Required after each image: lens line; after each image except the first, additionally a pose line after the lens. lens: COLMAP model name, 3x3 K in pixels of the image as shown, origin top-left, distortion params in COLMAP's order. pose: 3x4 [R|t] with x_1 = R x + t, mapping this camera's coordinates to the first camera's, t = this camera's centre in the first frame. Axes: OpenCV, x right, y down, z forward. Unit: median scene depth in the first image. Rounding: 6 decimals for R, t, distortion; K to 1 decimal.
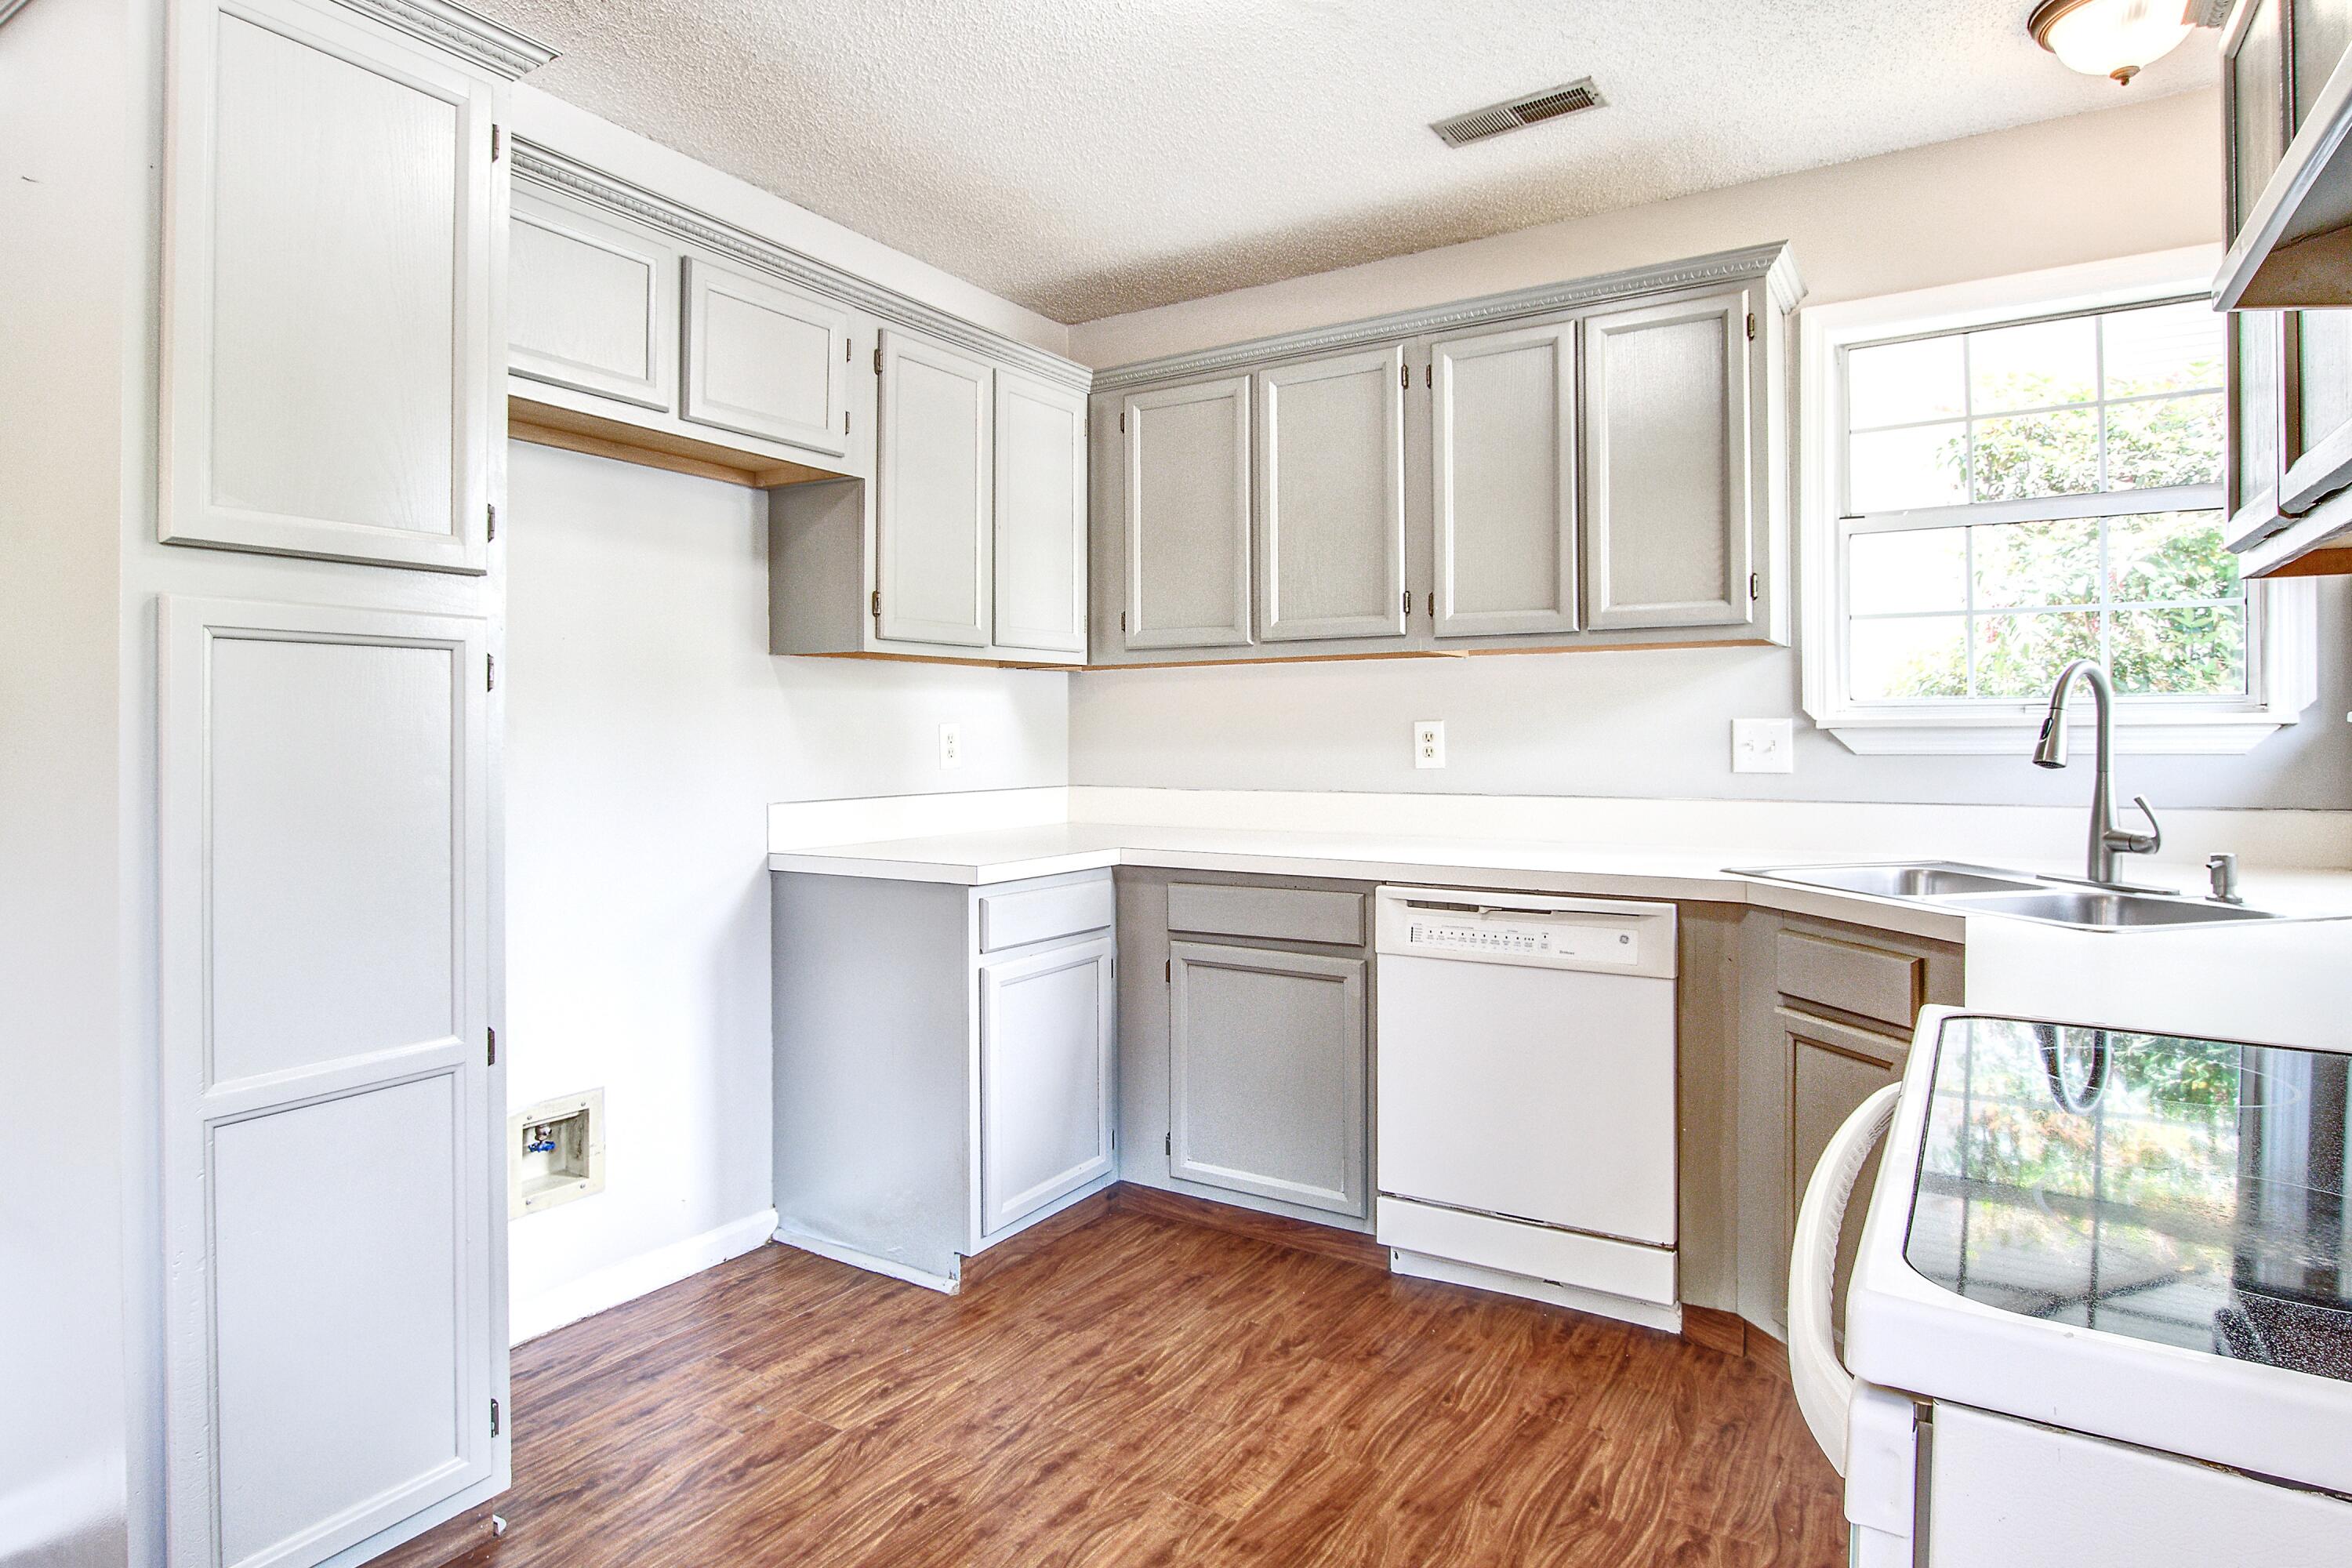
lens RADIAL K [[1281.4, 0, 1169.5], [0, 1281.4, 732.8], [0, 0, 1]] dist [-0.015061, -0.000236]
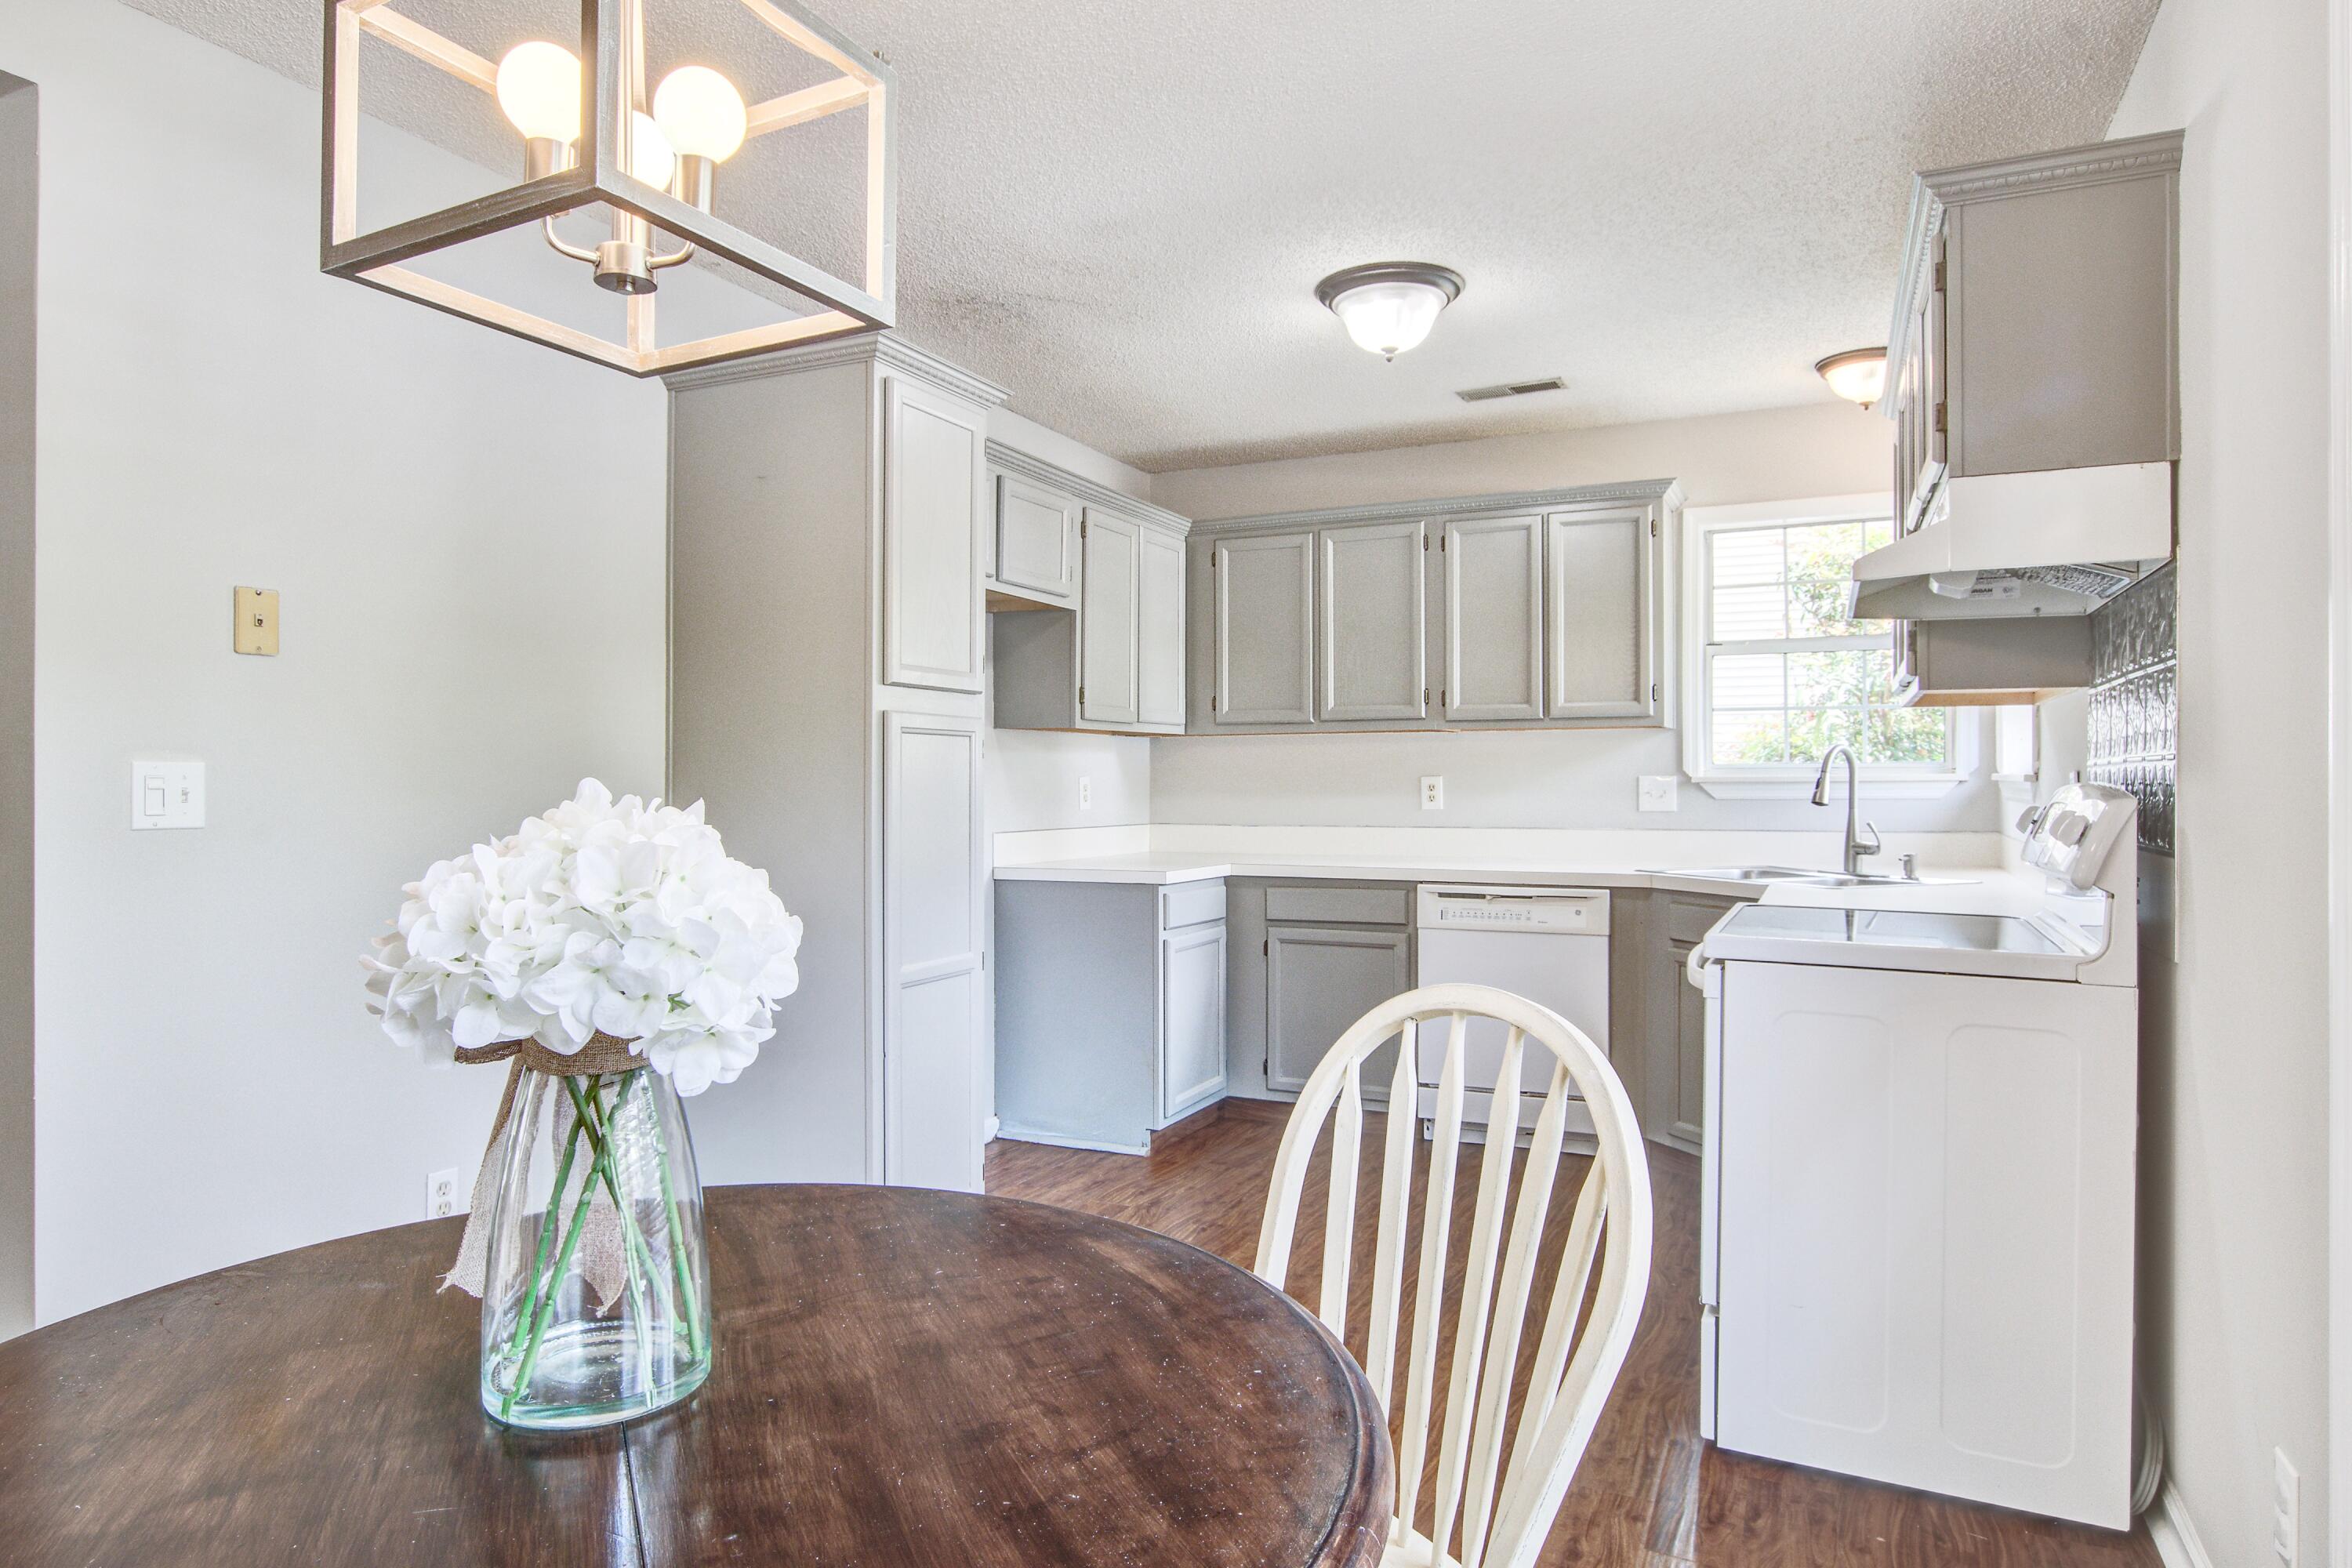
lens RADIAL K [[1400.8, 0, 1176.0], [0, 1400.8, 784.0], [0, 0, 1]] dist [-0.001355, -0.000348]
pose [[0.992938, 0.003503, 0.118581, -0.312714], [-0.003493, 0.999994, -0.000292, 0.000947], [-0.118581, -0.000124, 0.992944, -0.607221]]
